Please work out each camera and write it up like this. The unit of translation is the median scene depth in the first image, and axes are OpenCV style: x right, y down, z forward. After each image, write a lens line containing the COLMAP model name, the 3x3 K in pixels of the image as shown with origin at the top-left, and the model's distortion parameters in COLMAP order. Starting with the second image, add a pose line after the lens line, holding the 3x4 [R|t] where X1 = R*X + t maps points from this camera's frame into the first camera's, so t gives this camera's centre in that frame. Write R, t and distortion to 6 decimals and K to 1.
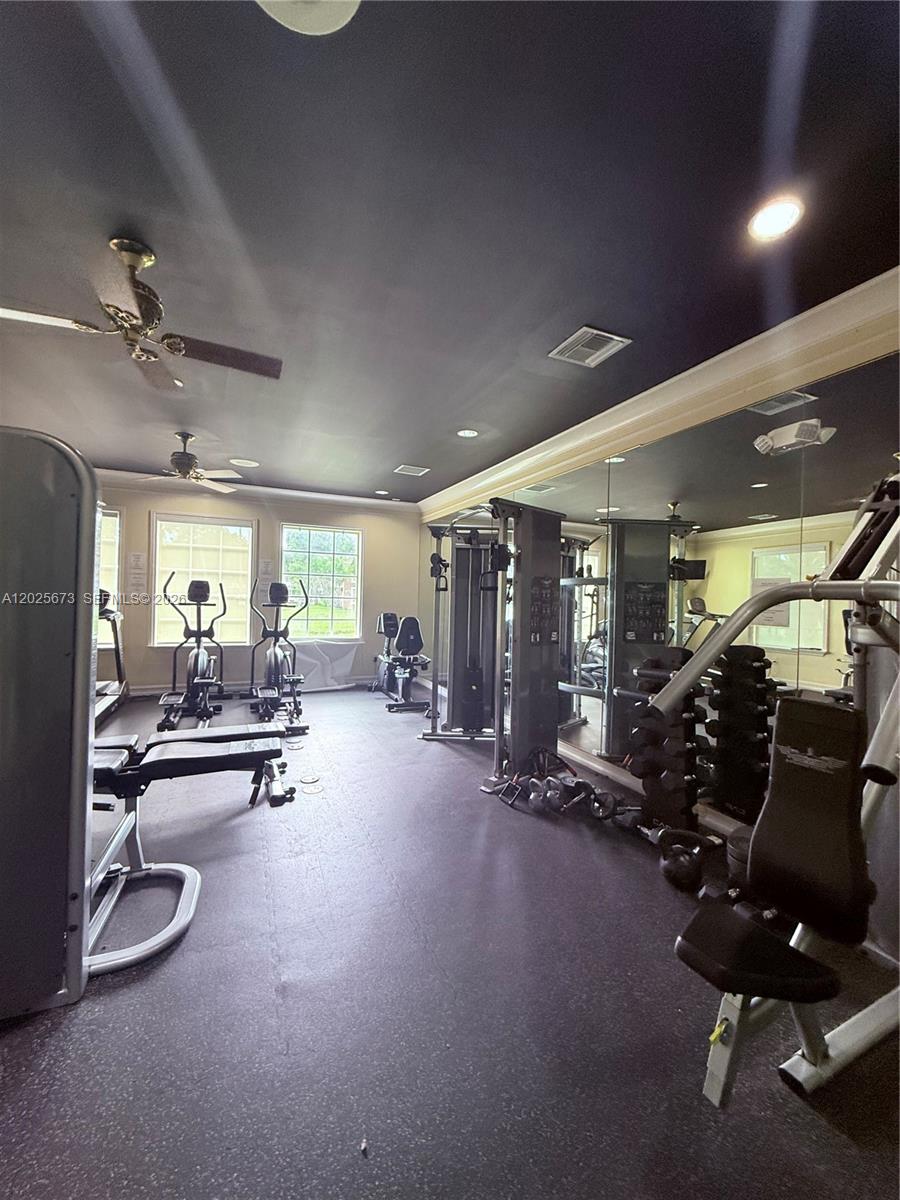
lens RADIAL K [[479.4, 0, 447.6], [0, 479.4, 602.9], [0, 0, 1]] dist [-0.002664, -0.000235]
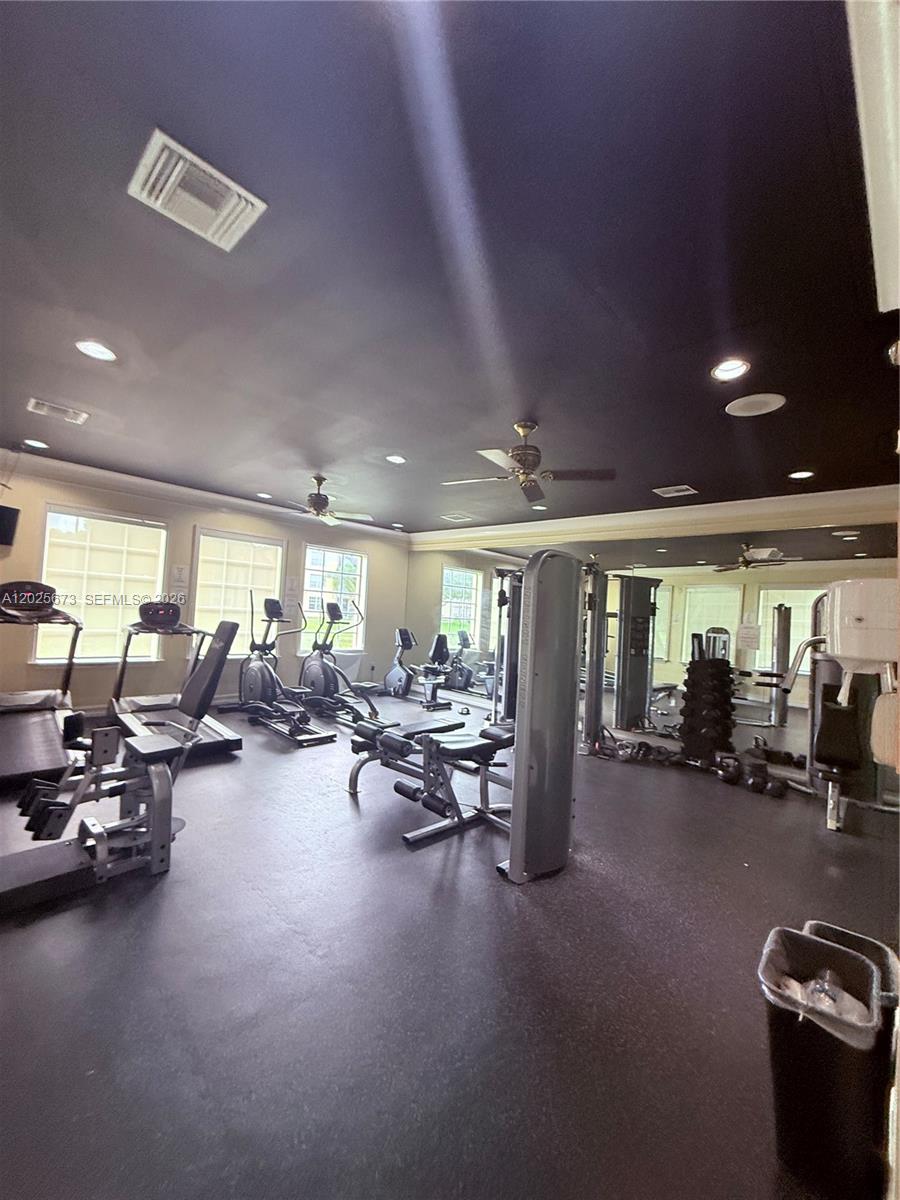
lens RADIAL K [[479.3, 0, 455.4], [0, 479.3, 597.3], [0, 0, 1]] dist [0.003399, -0.000025]
pose [[0.928544, 0.042462, 0.368785, -0.477091], [-0.031596, 0.998872, -0.035455, -0.020972], [-0.369875, 0.021270, 0.928838, -0.149515]]
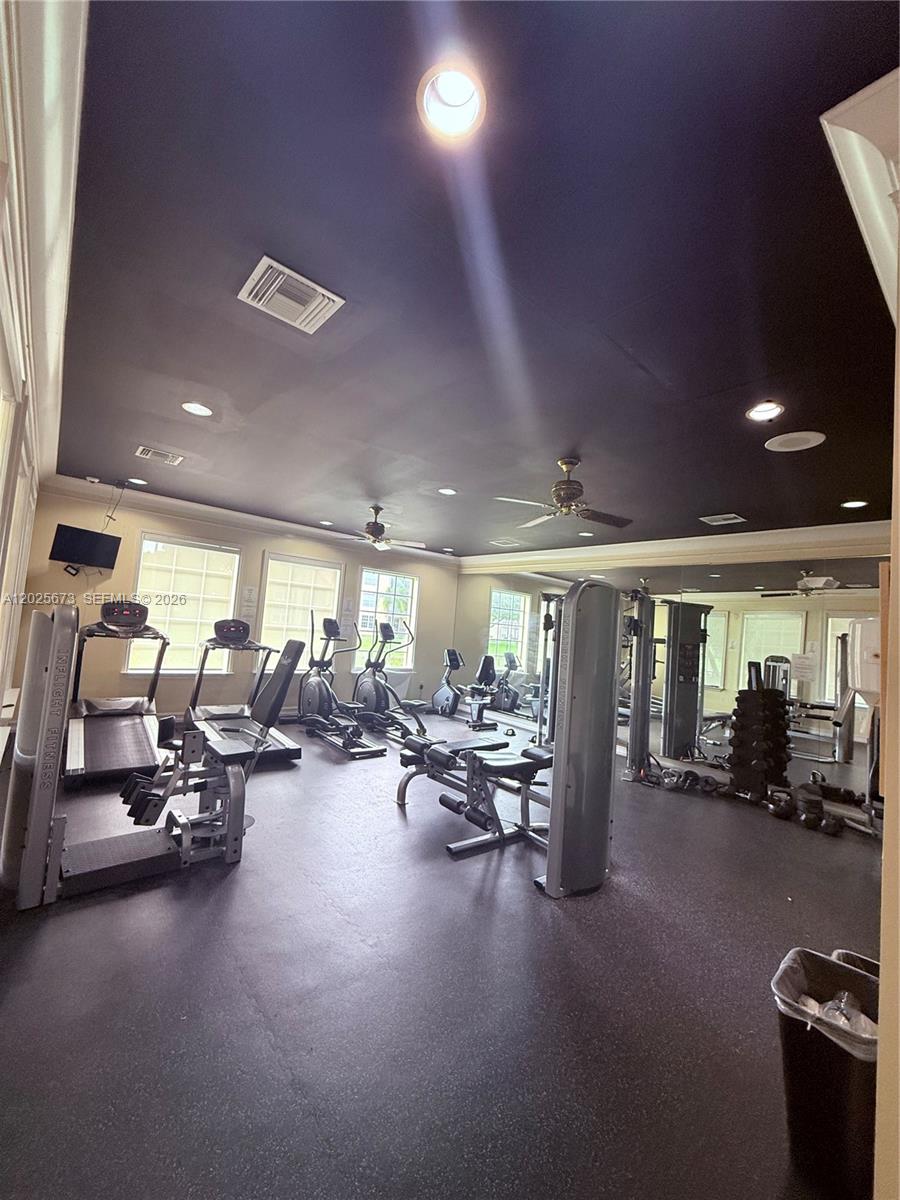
lens RADIAL K [[479.3, 0, 456.8], [0, 479.3, 596.3], [0, 0, 1]] dist [0.003399, -0.000025]
pose [[0.959812, 0.071564, 0.271366, -0.486342], [-0.052985, 0.995760, -0.075196, -0.025400], [-0.275597, 0.057796, 0.959534, -0.189098]]
